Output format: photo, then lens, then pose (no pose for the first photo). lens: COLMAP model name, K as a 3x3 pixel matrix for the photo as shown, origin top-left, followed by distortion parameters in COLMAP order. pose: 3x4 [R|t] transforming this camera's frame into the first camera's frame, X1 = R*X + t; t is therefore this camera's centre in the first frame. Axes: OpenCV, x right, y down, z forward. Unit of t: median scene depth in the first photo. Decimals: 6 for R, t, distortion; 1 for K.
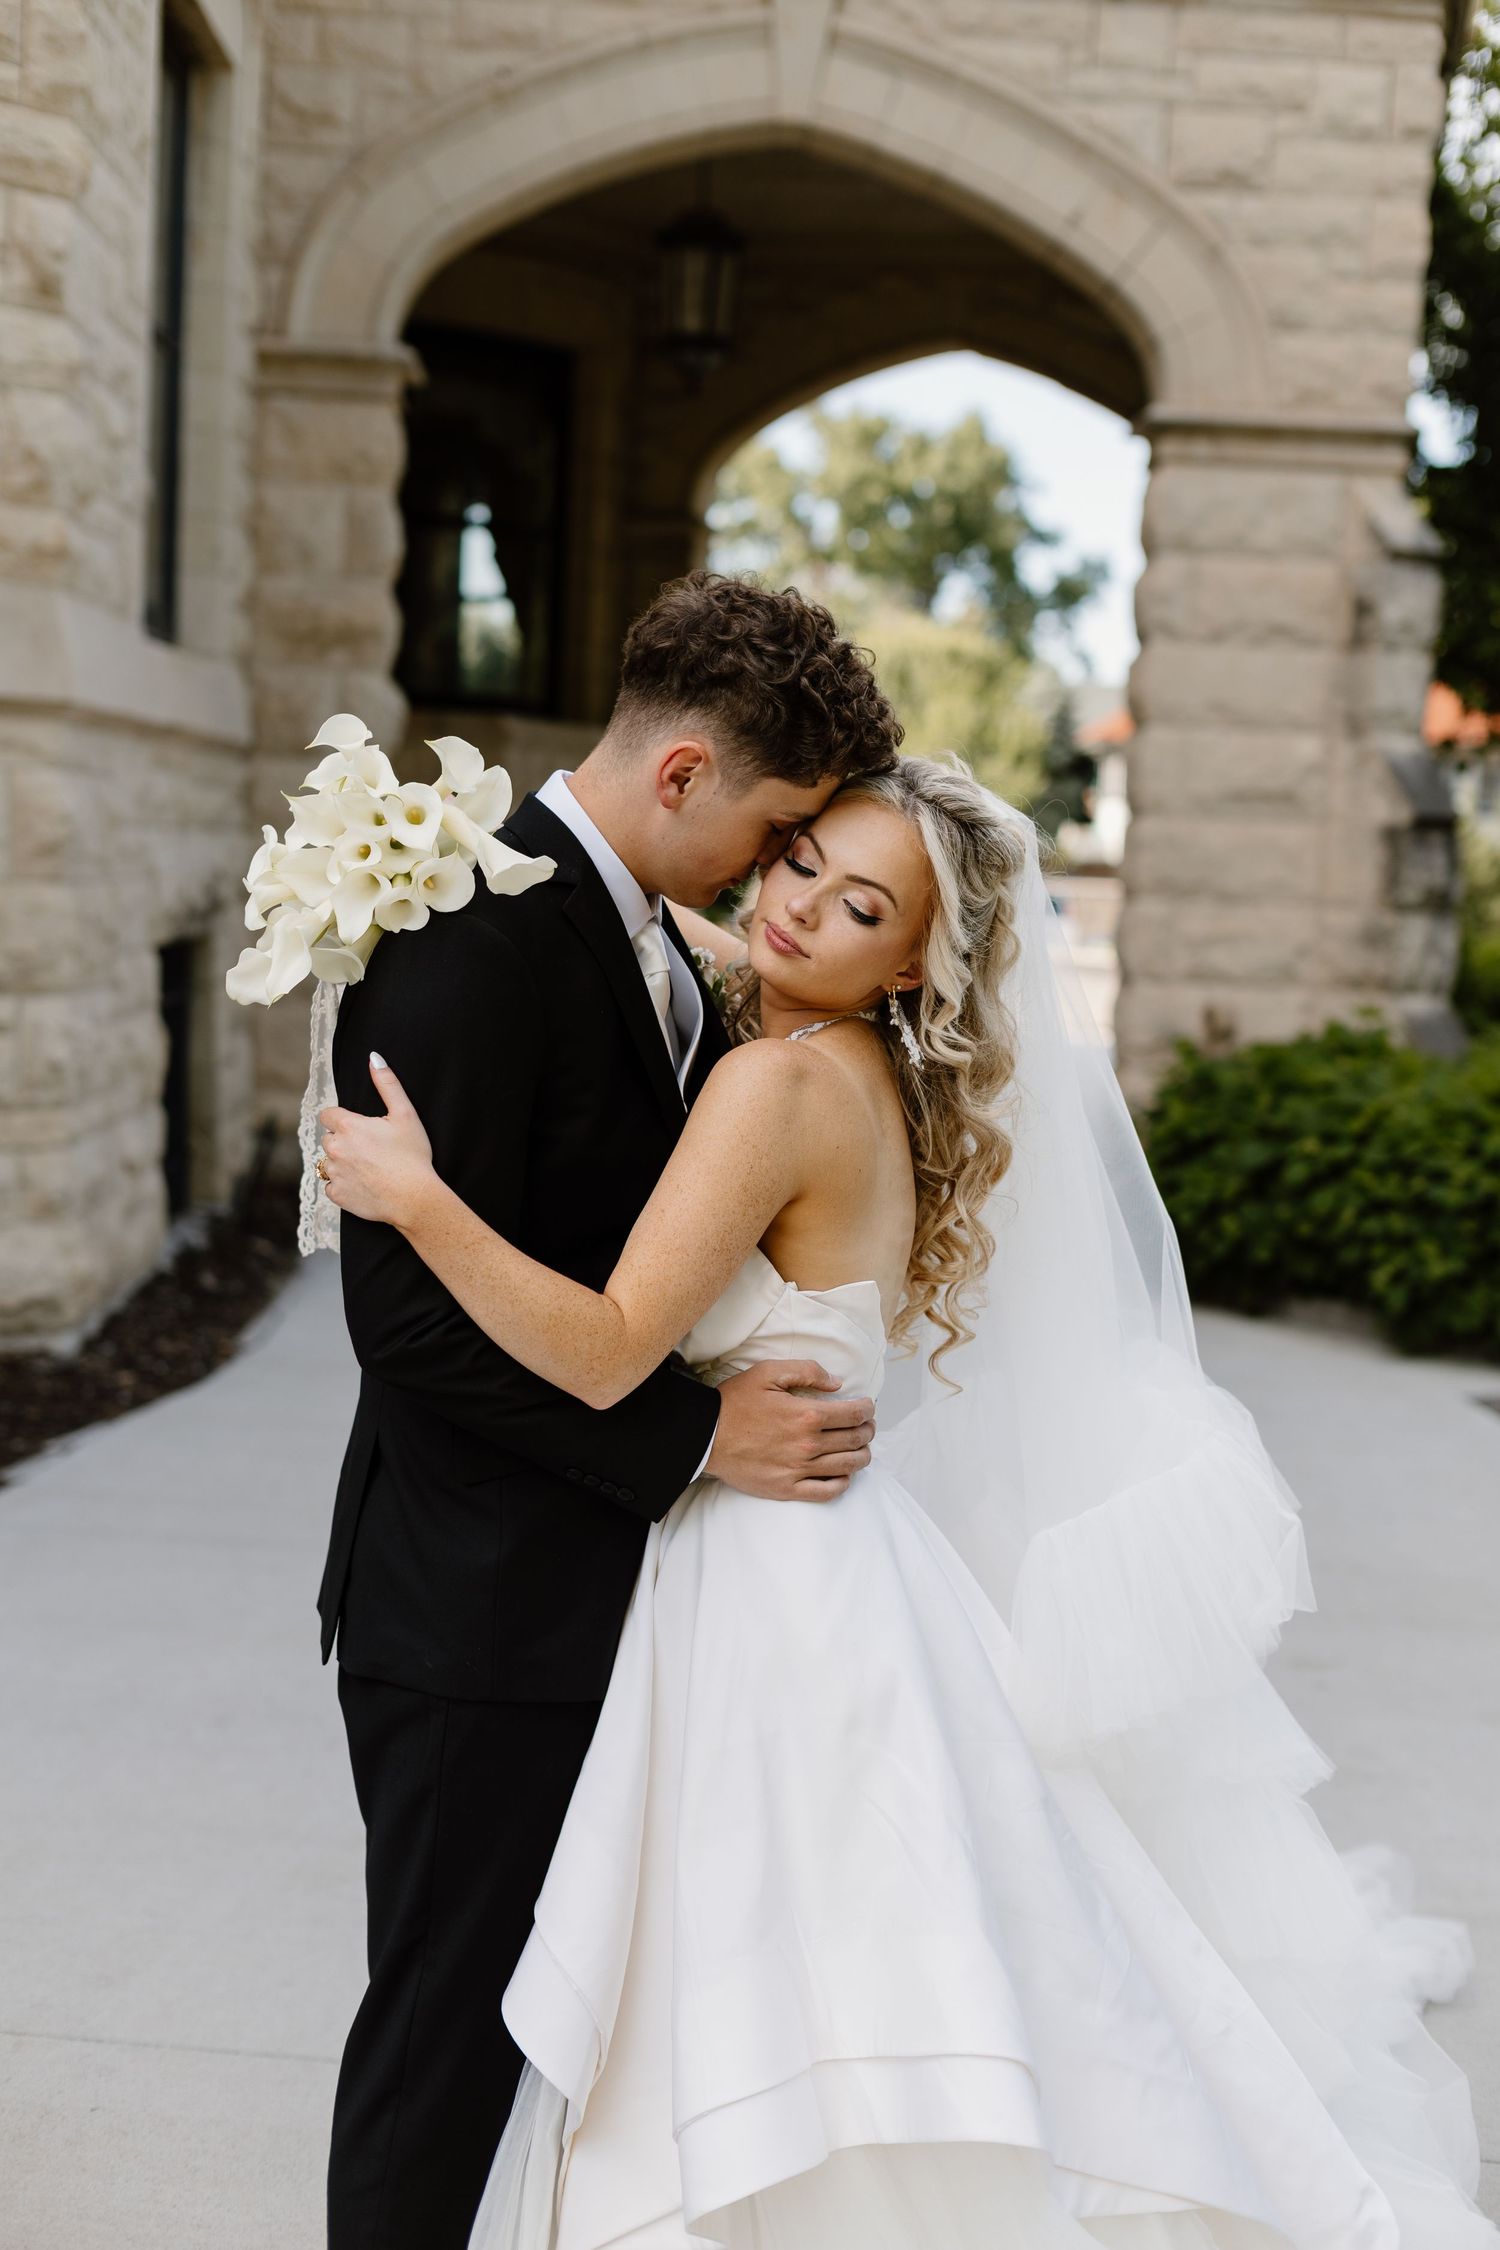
lens RADIAL K [[3295.0, 0, 750.0], [0, 3295.0, 1125.0], [0, 0, 1]] dist [-0.002162, -0.080260]
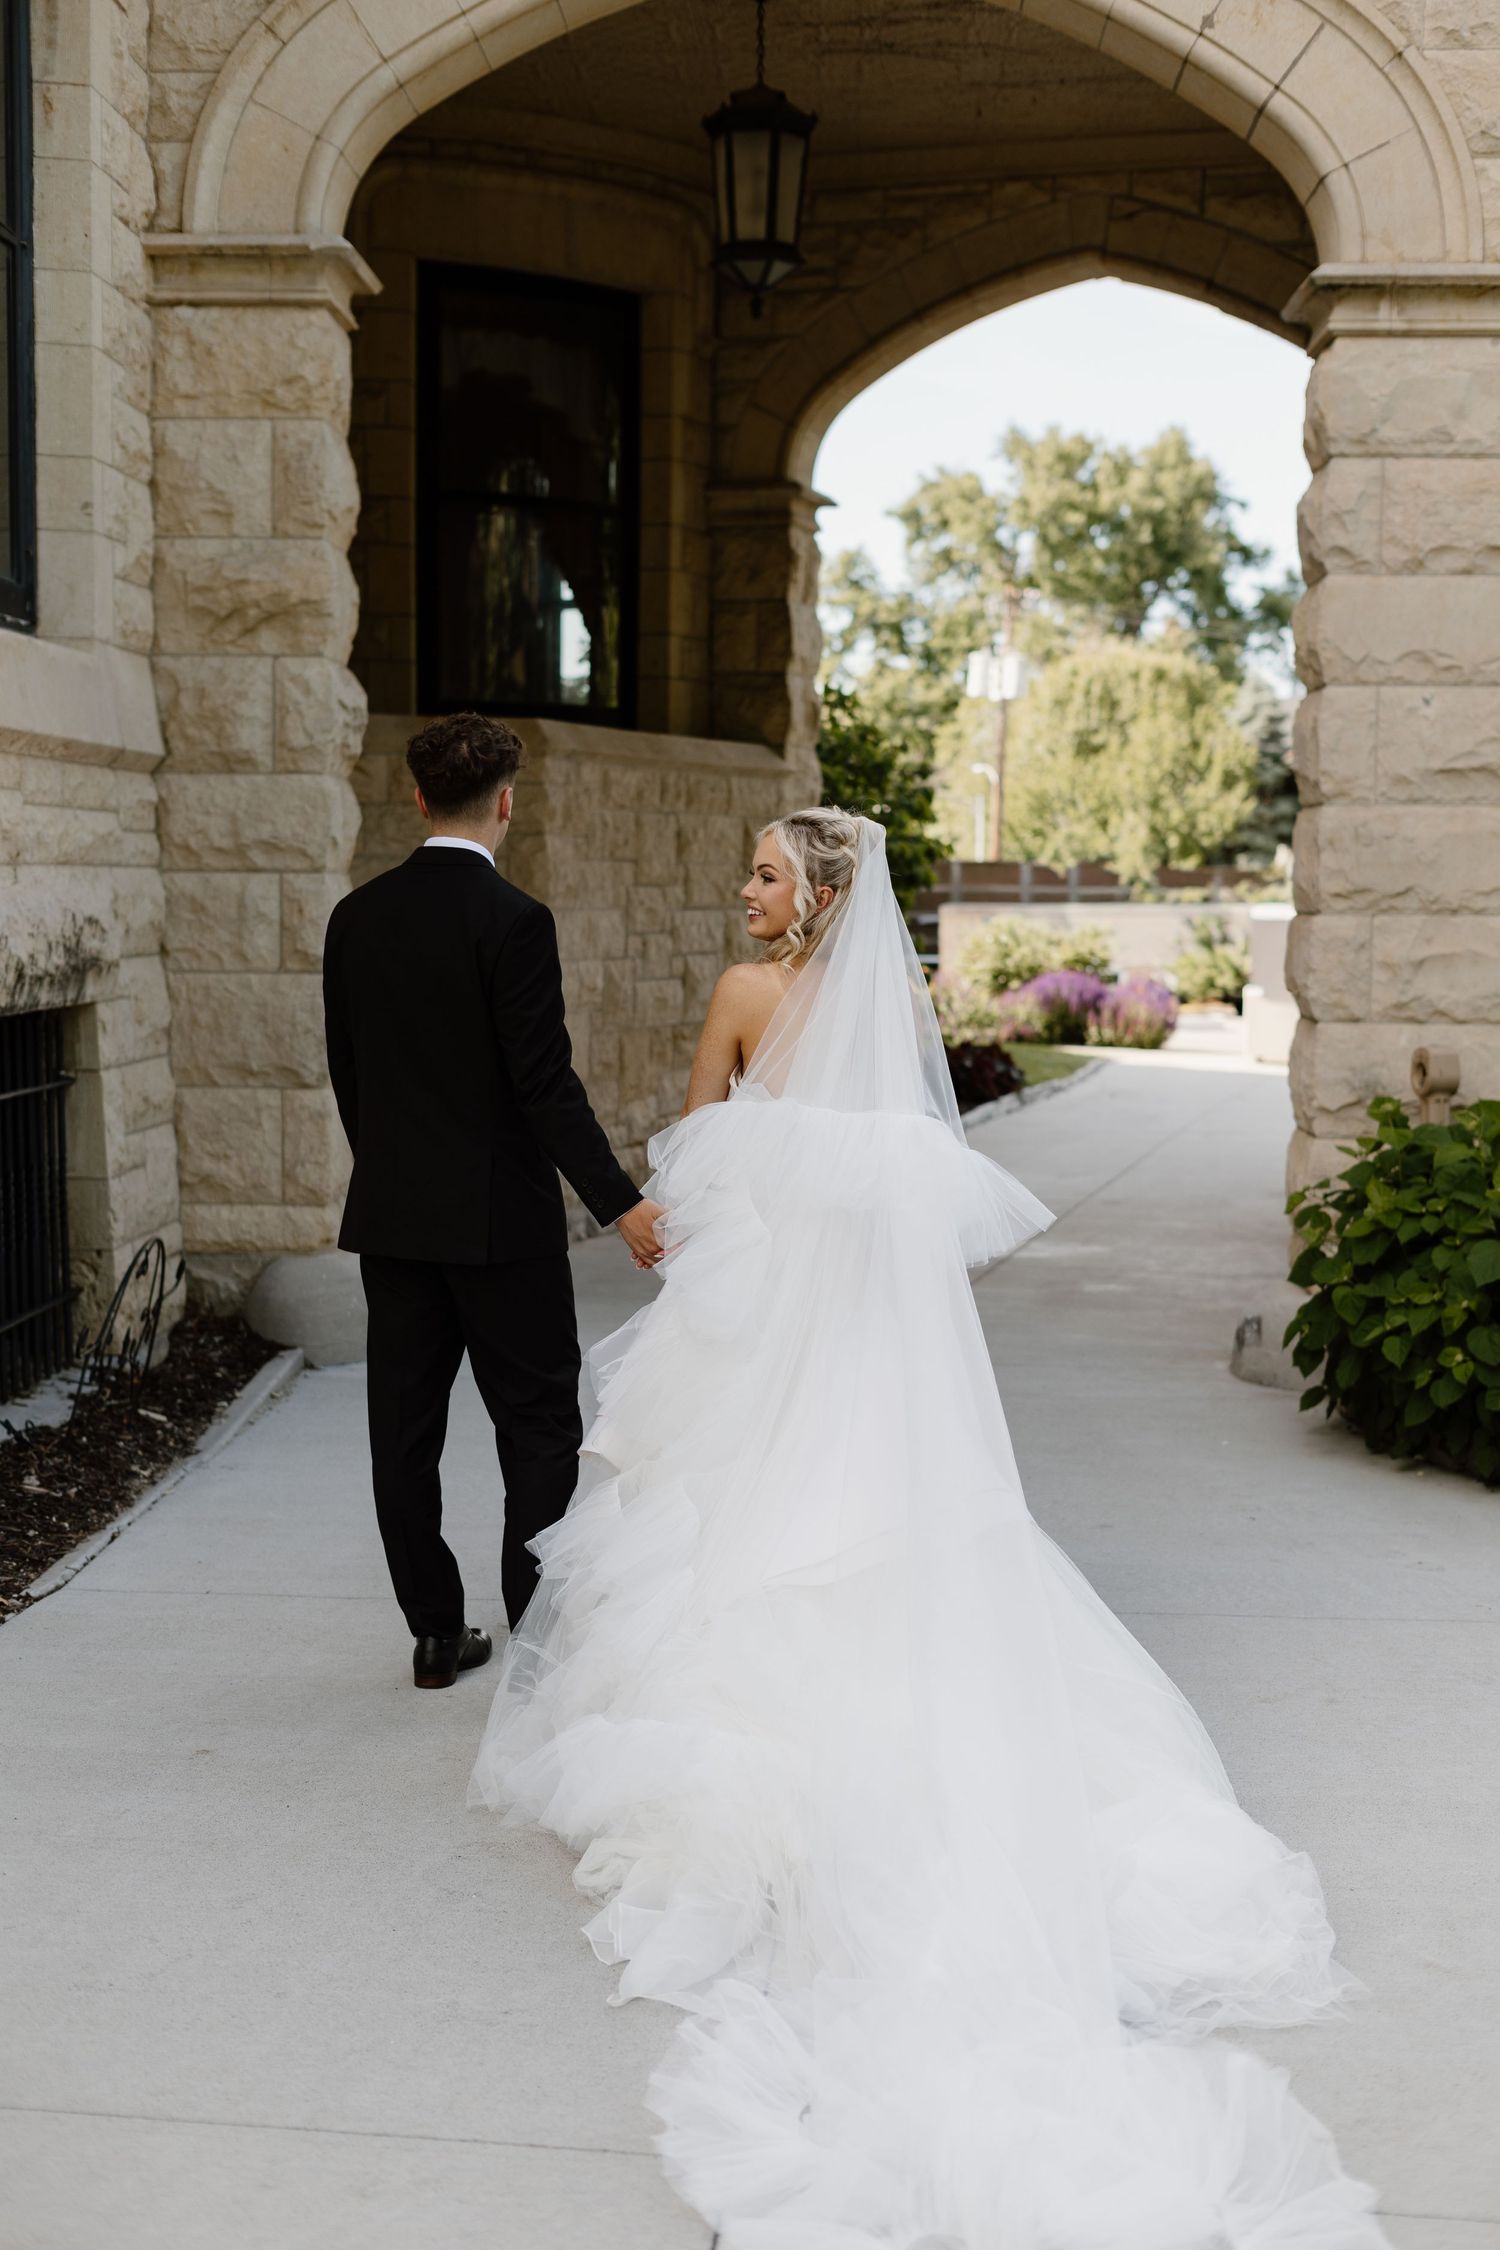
lens RADIAL K [[3295.0, 0, 750.0], [0, 3295.0, 1125.0], [0, 0, 1]] dist [-0.002162, -0.080260]
pose [[0.997028, -0.033557, -0.069355, 0.036622], [0.032619, 0.999361, -0.014612, -0.012738], [0.069801, 0.012306, 0.997485, 0.230843]]
